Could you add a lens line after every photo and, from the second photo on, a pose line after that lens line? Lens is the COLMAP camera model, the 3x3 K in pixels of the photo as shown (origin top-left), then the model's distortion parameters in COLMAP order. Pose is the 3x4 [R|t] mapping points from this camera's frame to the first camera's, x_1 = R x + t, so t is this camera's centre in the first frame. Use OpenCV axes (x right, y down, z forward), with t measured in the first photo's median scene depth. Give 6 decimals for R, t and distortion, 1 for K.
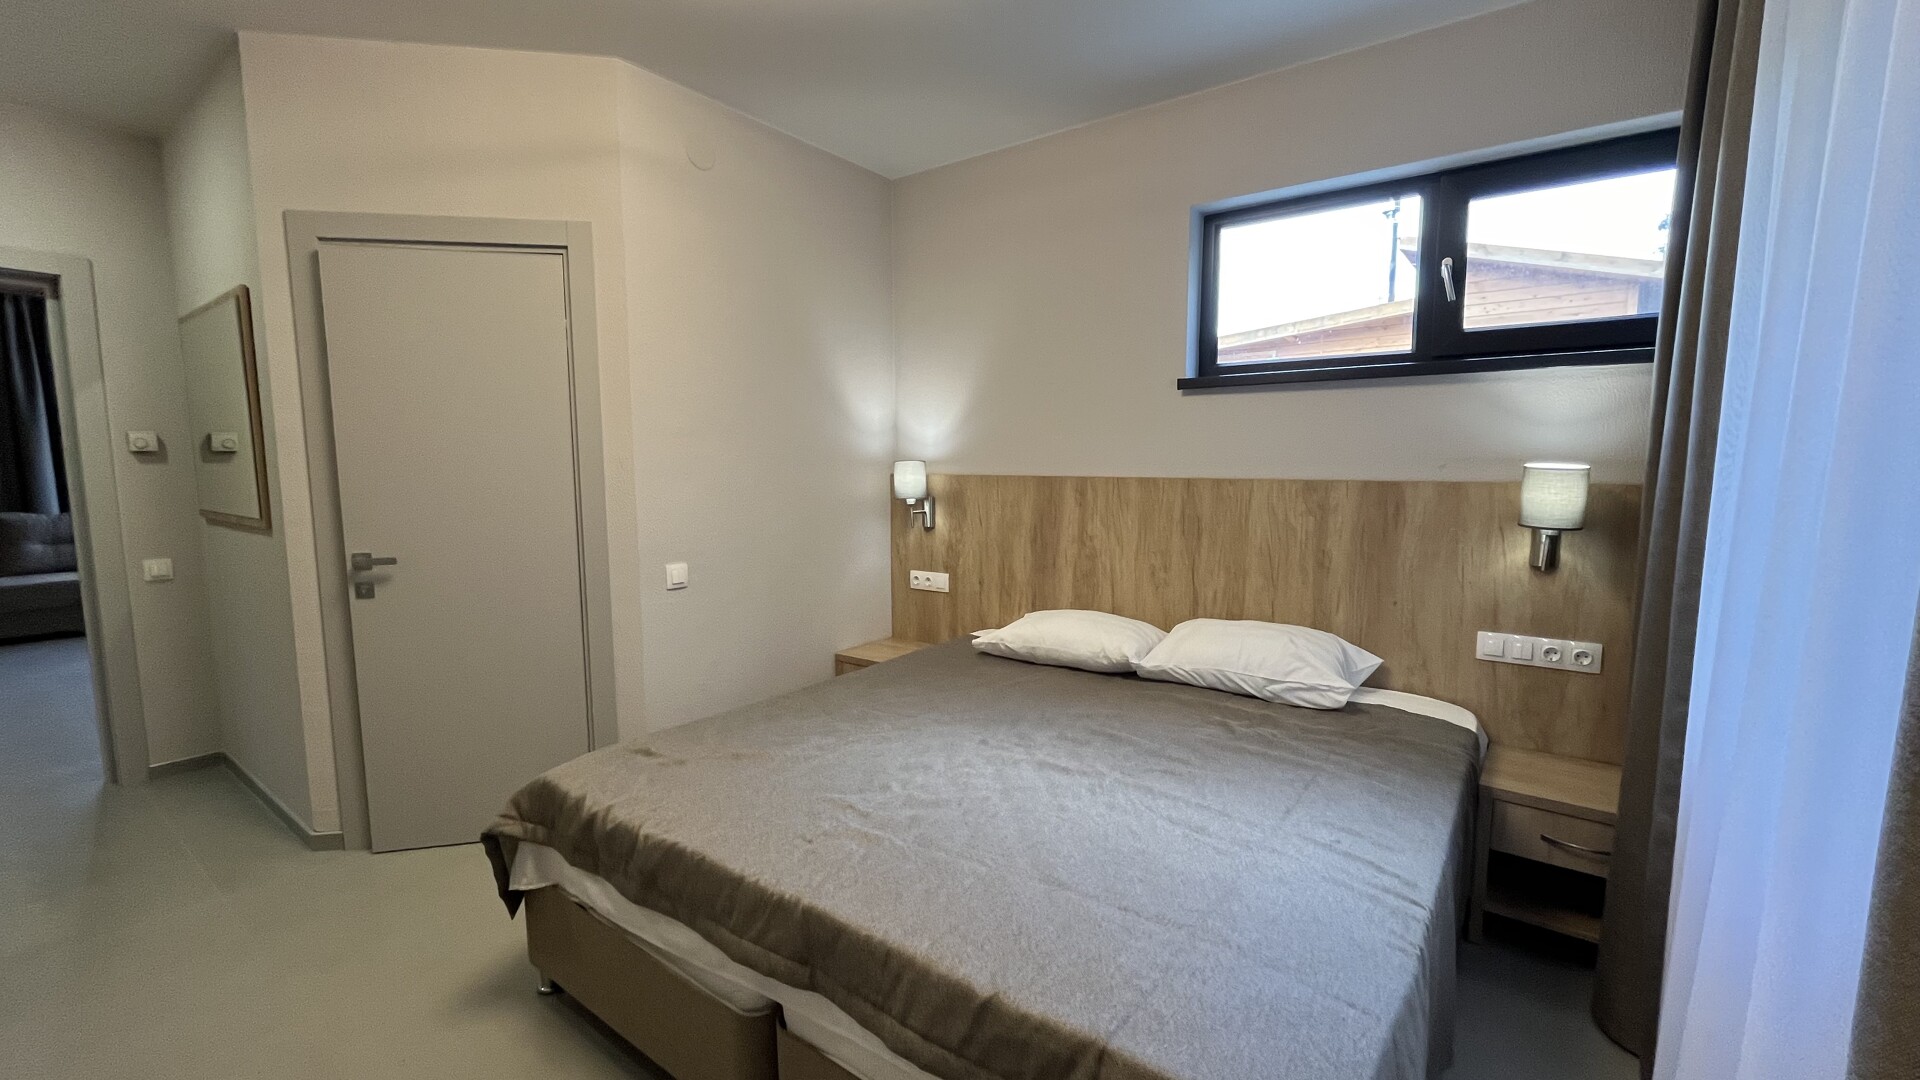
lens RADIAL K [[780.8, 0, 954.1], [0, 780.8, 544.5], [0, 0, 1]] dist [-0.000763, 0.000296]
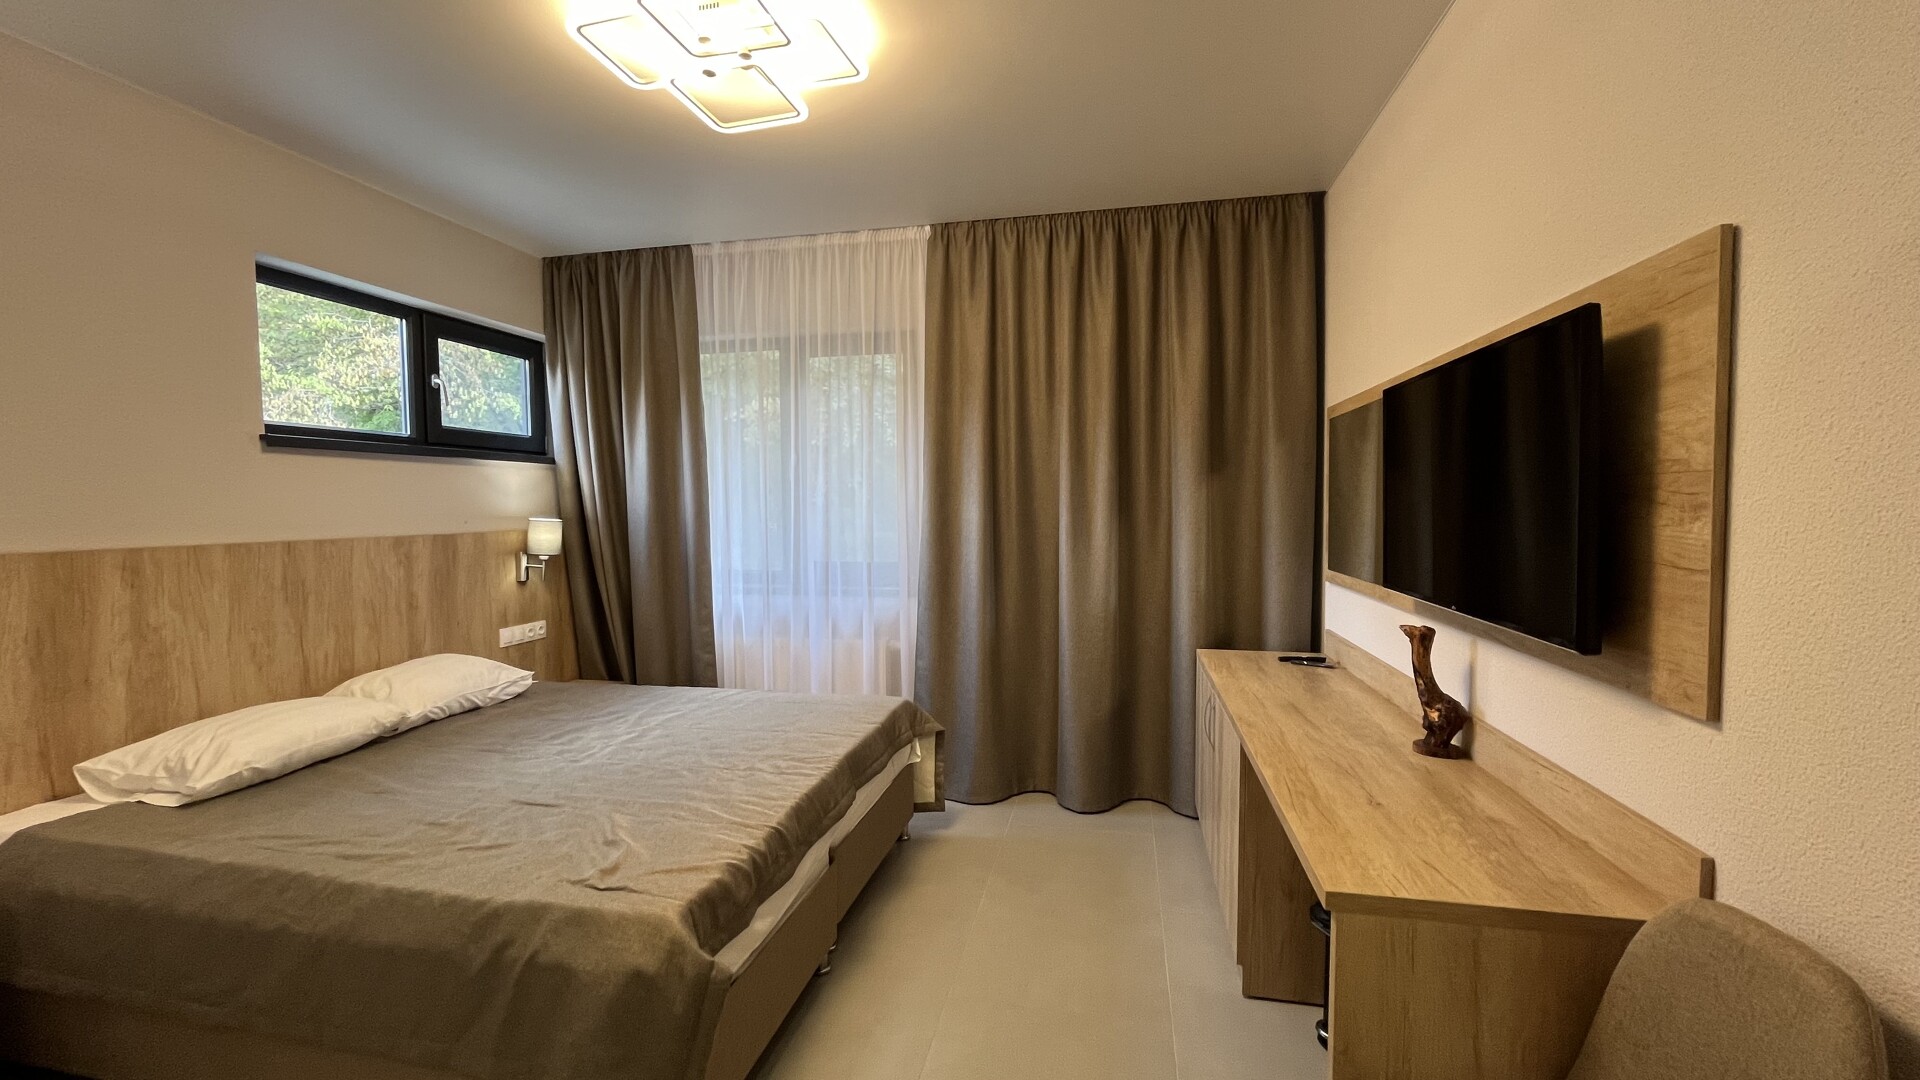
lens RADIAL K [[780.8, 0, 957.3], [0, 780.8, 537.5], [0, 0, 1]] dist [-0.000763, 0.000296]
pose [[-0.413009, -0.030756, 0.910207, -0.957029], [0.114286, 0.989779, 0.085302, -0.083497], [-0.903528, 0.139255, -0.405273, 0.706392]]
